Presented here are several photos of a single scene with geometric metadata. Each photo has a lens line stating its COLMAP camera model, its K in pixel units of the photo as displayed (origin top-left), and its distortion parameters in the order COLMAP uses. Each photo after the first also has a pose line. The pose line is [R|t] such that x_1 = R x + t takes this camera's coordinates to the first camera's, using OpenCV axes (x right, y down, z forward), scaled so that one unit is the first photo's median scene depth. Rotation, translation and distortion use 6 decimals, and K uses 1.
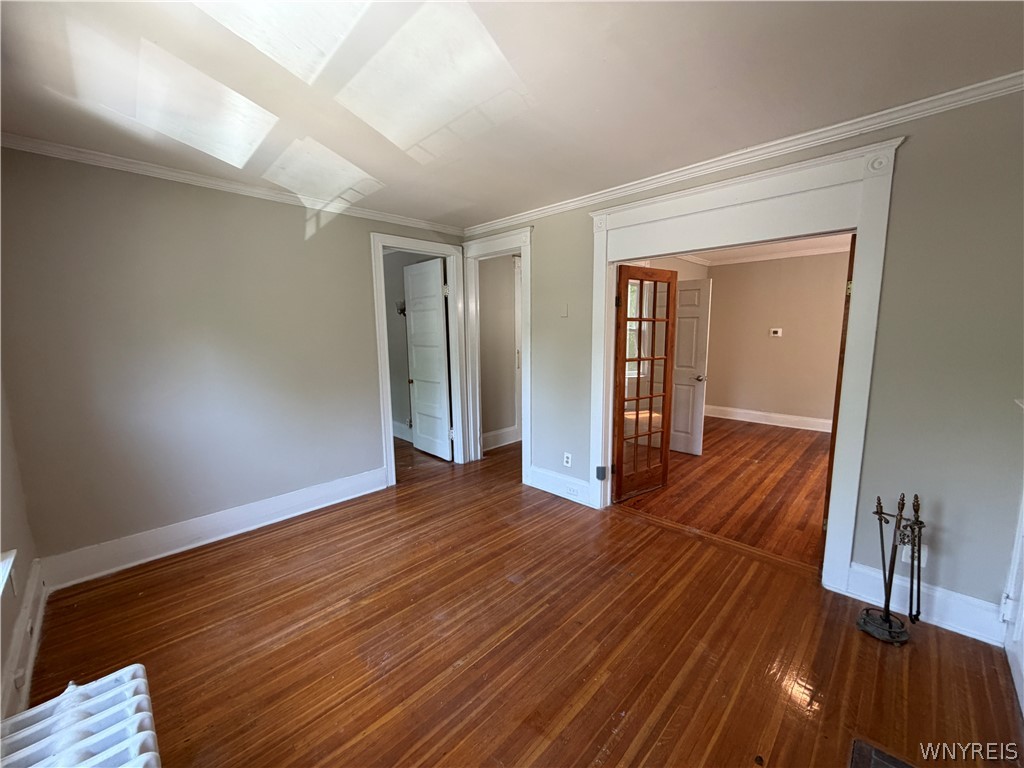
lens RADIAL K [[405.1, 0, 512.6], [0, 405.1, 385.6], [0, 0, 1]] dist [-0.003925, 0.001278]
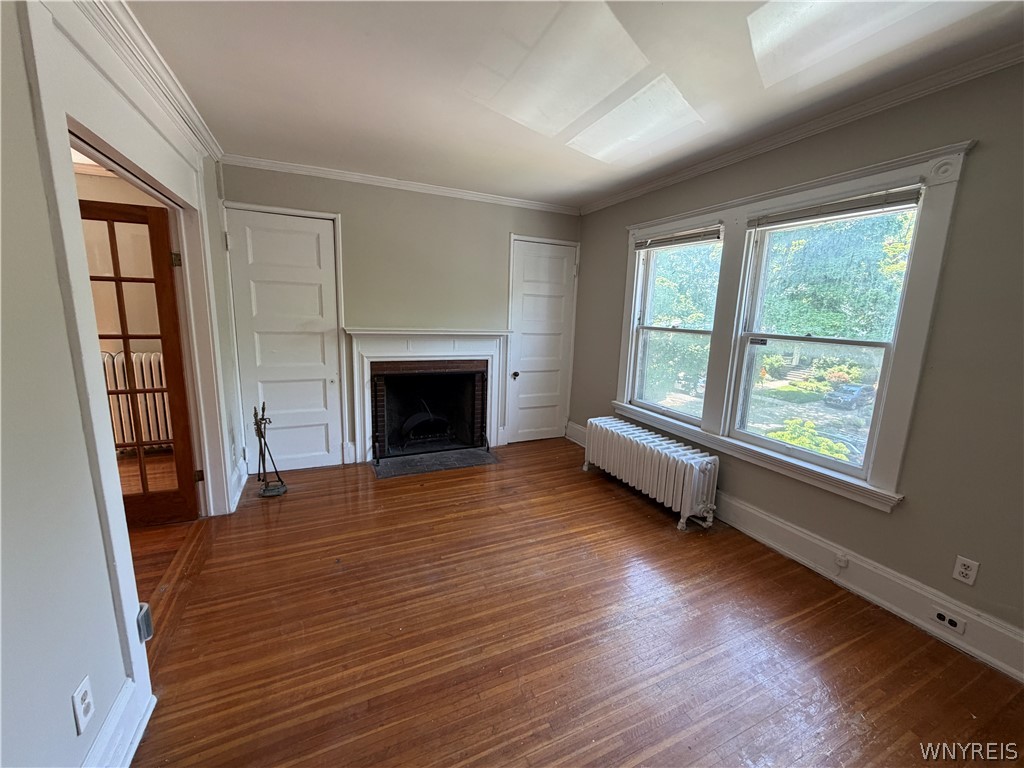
lens RADIAL K [[405.1, 0, 512.4], [0, 405.1, 383.8], [0, 0, 1]] dist [-0.003925, 0.001278]
pose [[-0.934134, -0.083142, 0.347103, -0.401985], [0.027504, 0.952831, 0.302254, -0.211015], [-0.355861, 0.291893, -0.887785, 1.657195]]
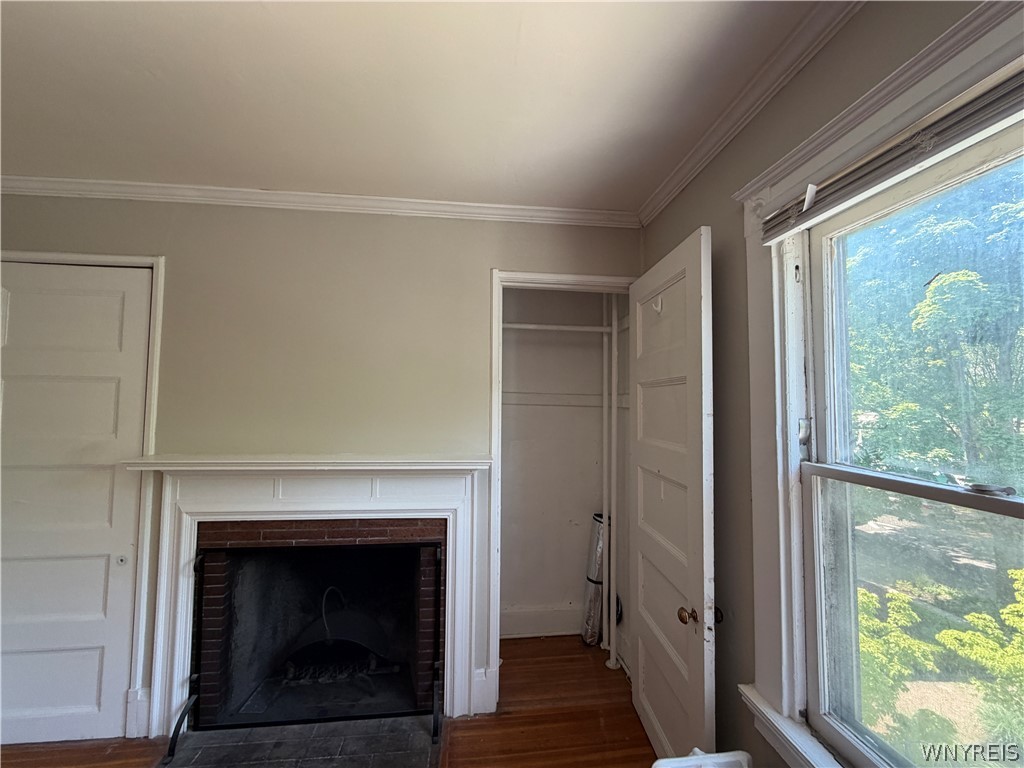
lens RADIAL K [[405.1, 0, 514.2], [0, 405.1, 384.0], [0, 0, 1]] dist [-0.003925, 0.001278]
pose [[-0.767591, 0.034310, 0.640021, -0.343848], [0.087829, 0.994777, 0.052008, -0.096742], [-0.634894, 0.096133, -0.766595, 0.661857]]
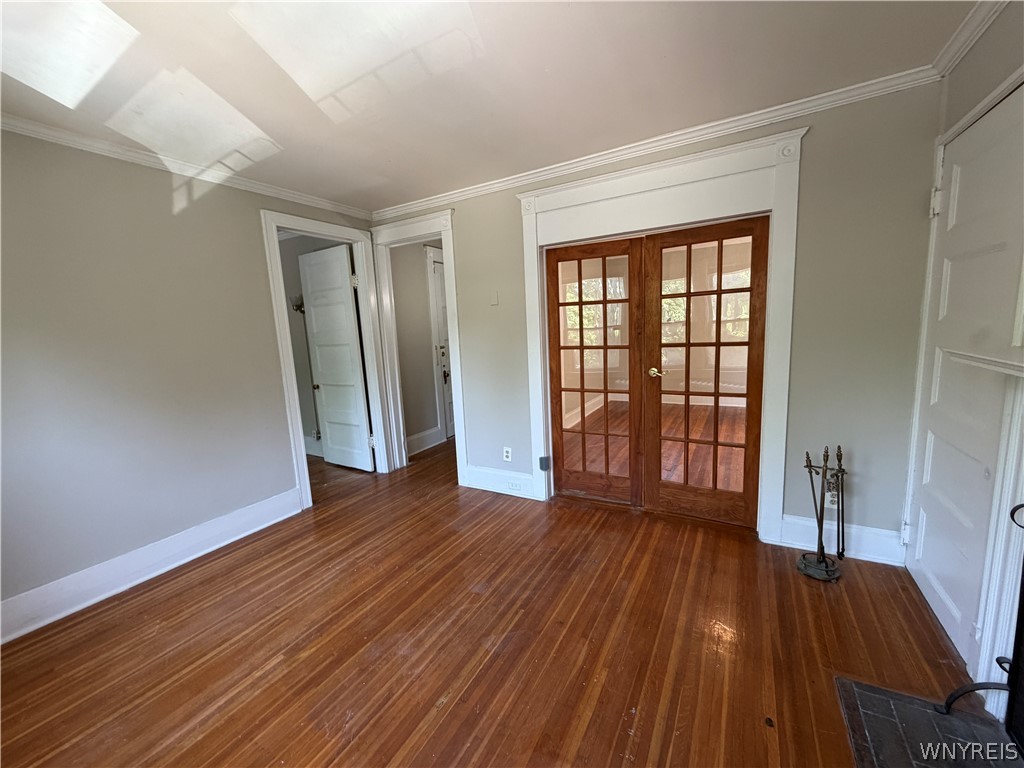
lens RADIAL K [[405.1, 0, 510.3], [0, 405.1, 384.1], [0, 0, 1]] dist [-0.003925, 0.001278]
pose [[0.967375, -0.072081, 0.242878, -0.118416], [0.073276, 0.997303, 0.004124, 0.021689], [-0.242521, 0.013808, 0.970048, 0.101573]]
